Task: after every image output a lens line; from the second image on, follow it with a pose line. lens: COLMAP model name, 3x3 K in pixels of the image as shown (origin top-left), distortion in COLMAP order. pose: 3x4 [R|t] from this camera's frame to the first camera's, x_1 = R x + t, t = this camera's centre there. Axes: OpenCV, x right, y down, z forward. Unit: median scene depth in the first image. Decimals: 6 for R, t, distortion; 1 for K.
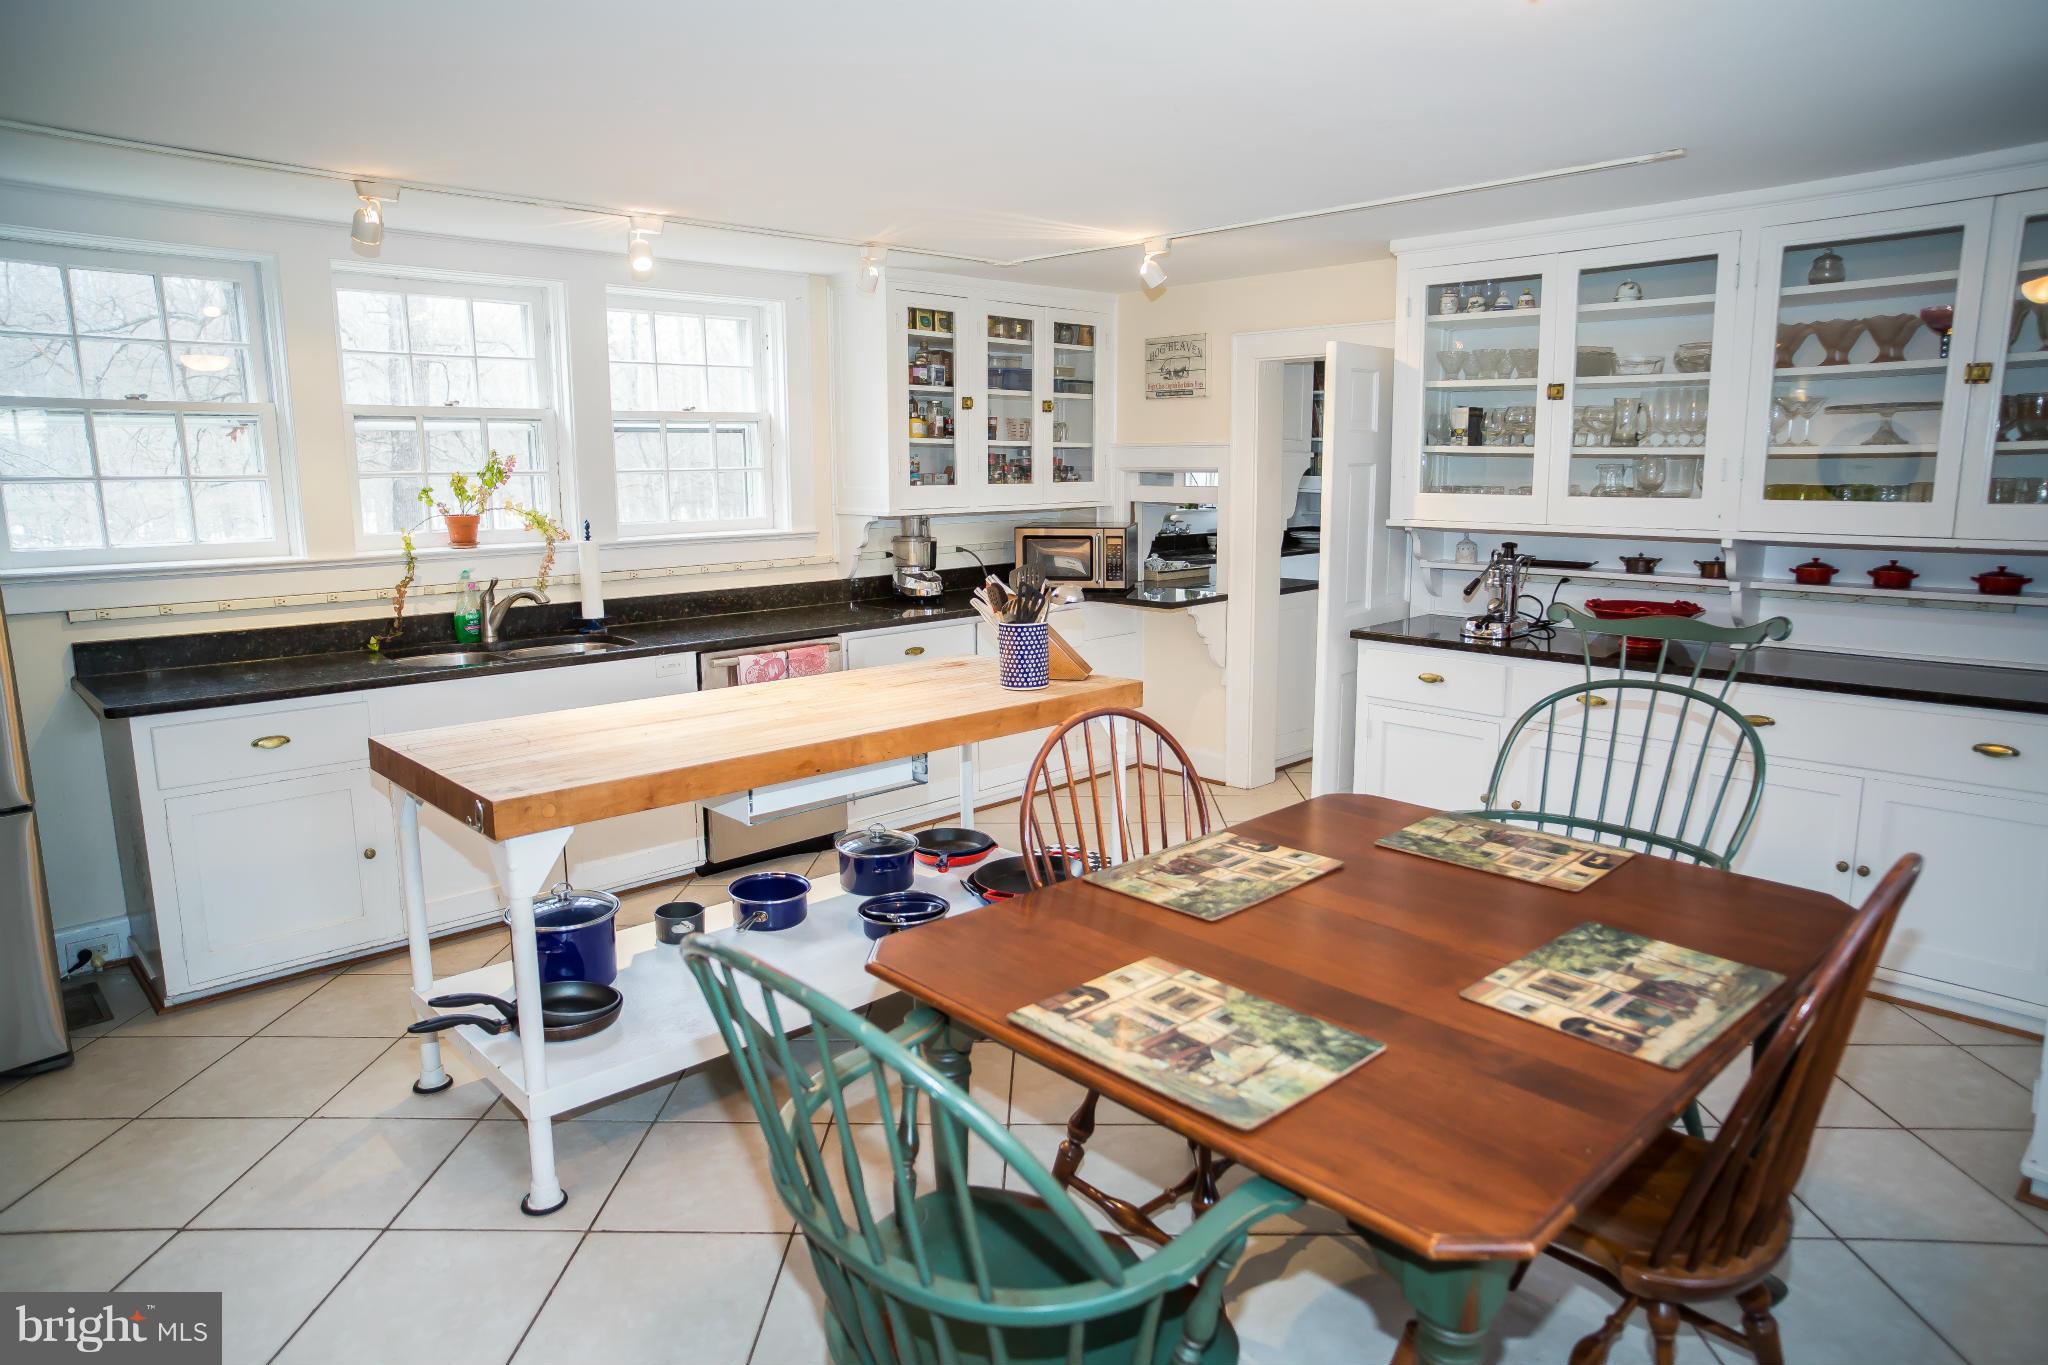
lens RADIAL K [[1301.3, 0, 1024.0], [0, 1301.3, 682.5], [0, 0, 1]] dist [0.000664, 0.041096]
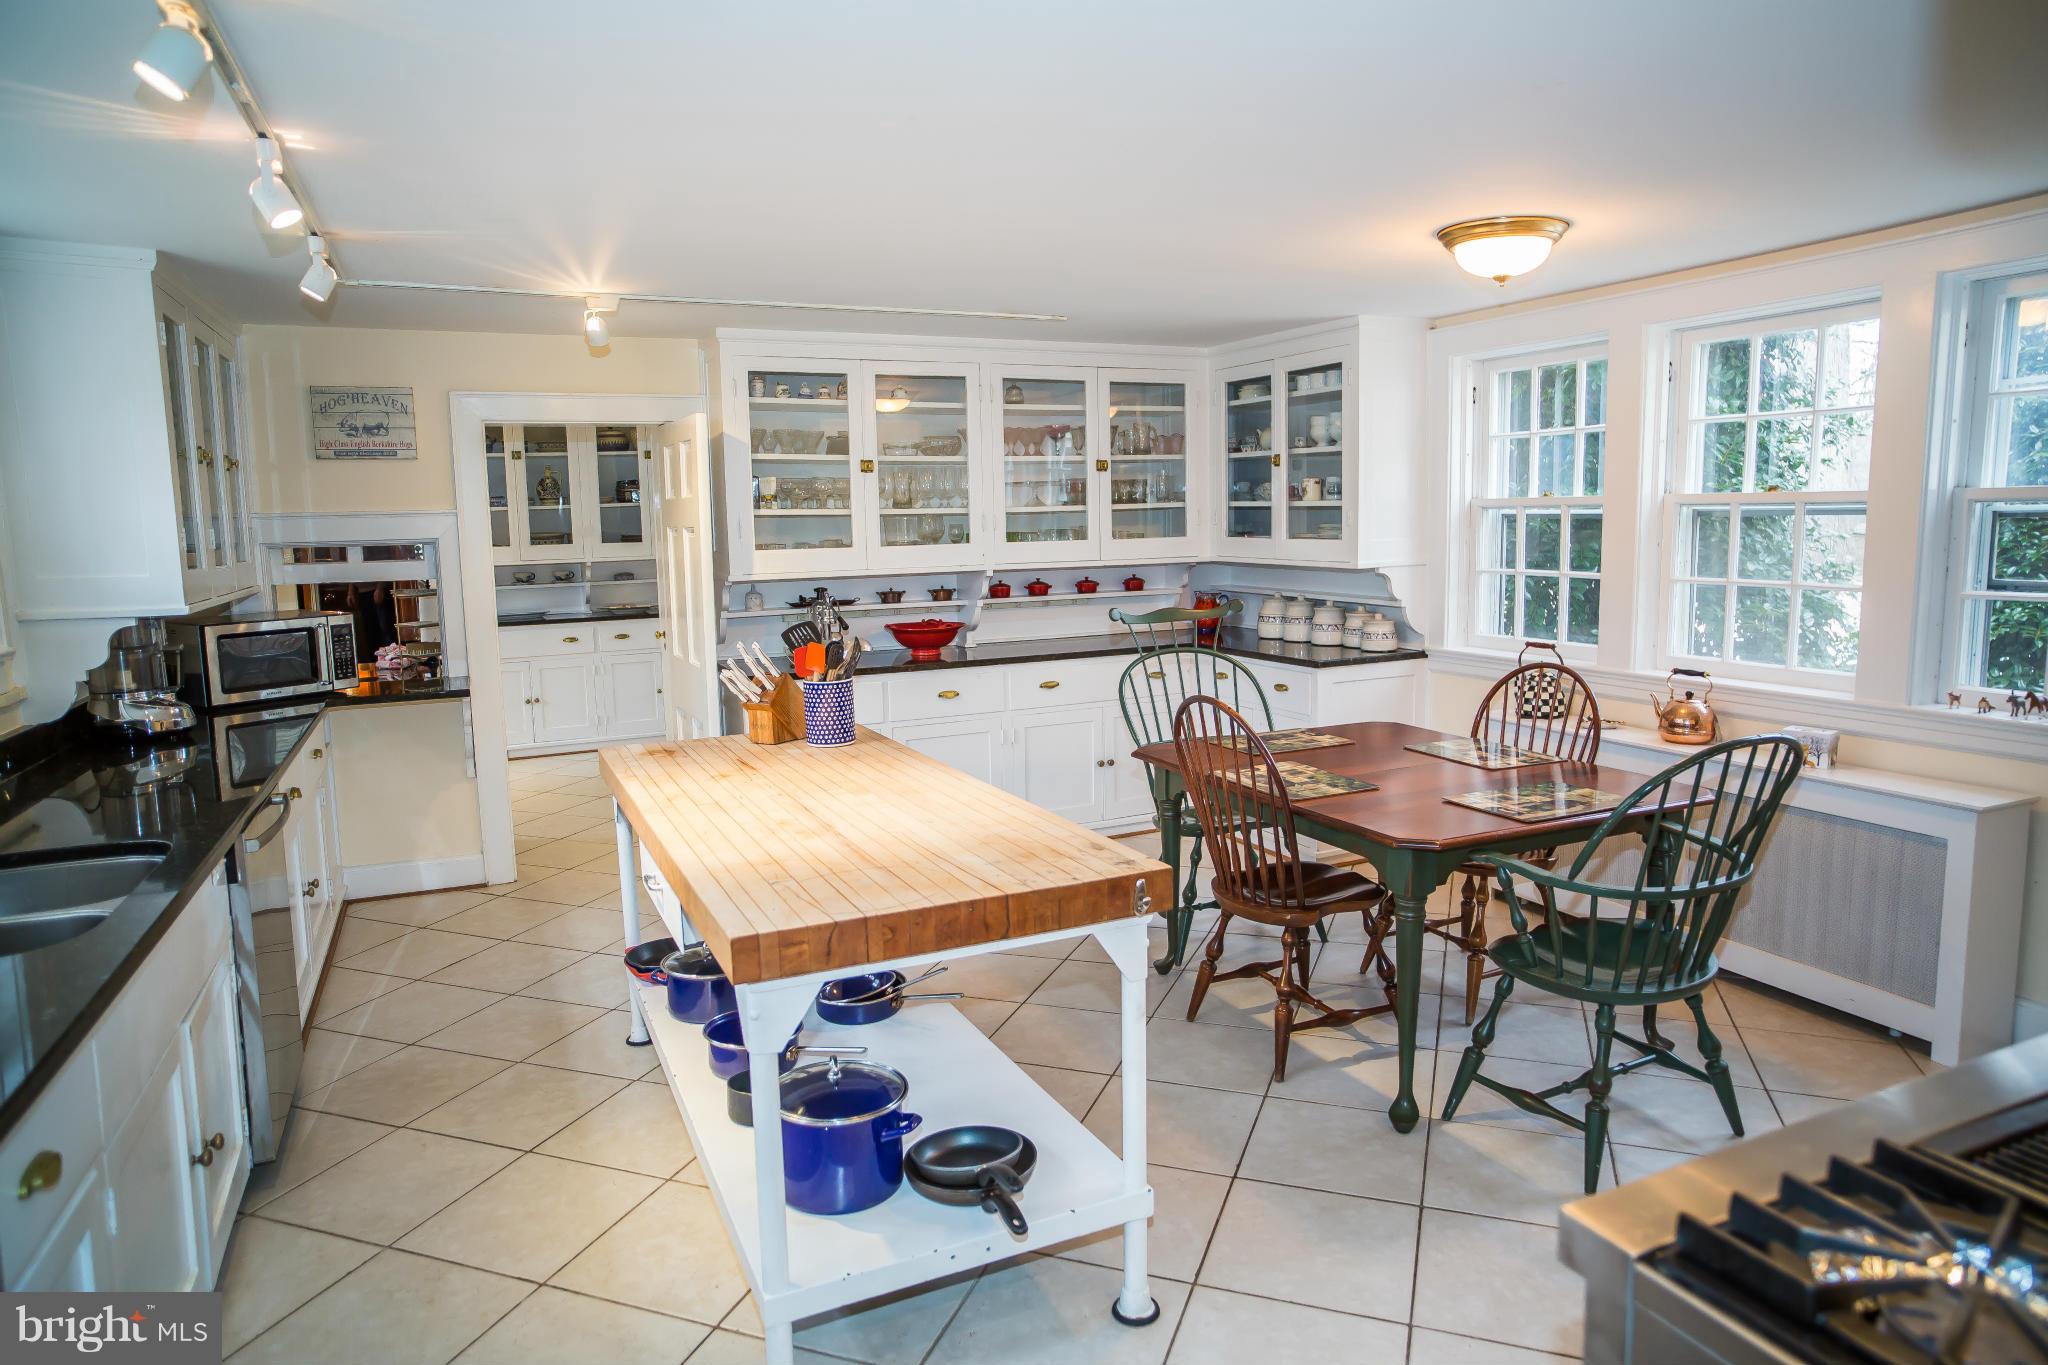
lens RADIAL K [[1233.2, 0, 1022.9], [0, 1233.2, 647.2], [0, 0, 1]] dist [-0.000410, 0.000208]
pose [[0.341370, -0.110107, 0.933457, -0.661863], [0.181066, 0.982217, 0.049641, -0.078304], [-0.922324, 0.152071, 0.355237, 0.440581]]
